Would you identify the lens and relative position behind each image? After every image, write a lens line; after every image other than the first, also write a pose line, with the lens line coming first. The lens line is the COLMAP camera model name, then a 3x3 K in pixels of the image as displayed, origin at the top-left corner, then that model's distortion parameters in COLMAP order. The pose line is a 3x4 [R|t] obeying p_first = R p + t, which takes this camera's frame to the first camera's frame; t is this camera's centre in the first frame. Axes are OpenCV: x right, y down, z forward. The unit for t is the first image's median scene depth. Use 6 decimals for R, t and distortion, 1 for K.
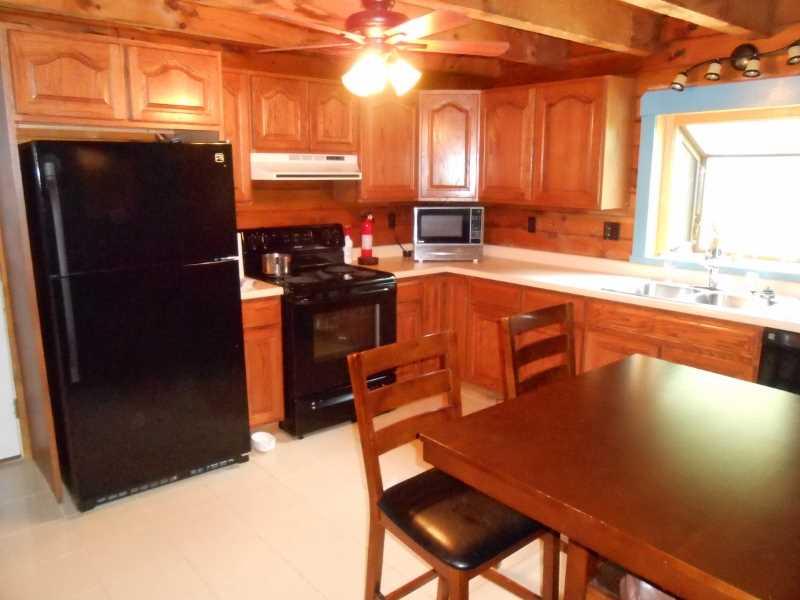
lens RADIAL K [[621.4, 0, 403.1], [0, 621.4, 296.1], [0, 0, 1]] dist [-0.012788, 0.025901]
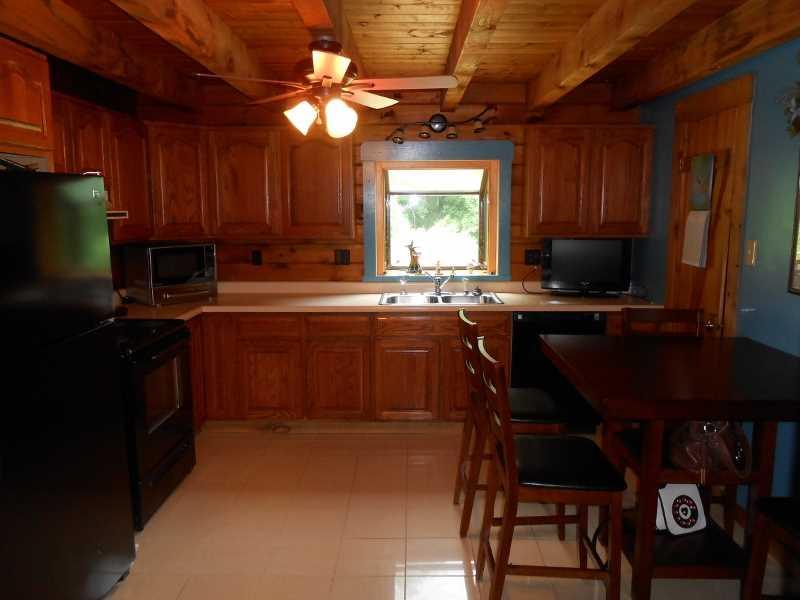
lens RADIAL K [[621.4, 0, 401.6], [0, 621.4, 300.4], [0, 0, 1]] dist [-0.012788, 0.025901]
pose [[0.681974, -0.116942, 0.721967, -0.438014], [0.153582, 0.988023, 0.014962, -0.025692], [-0.715070, 0.100678, 0.691766, 0.124930]]
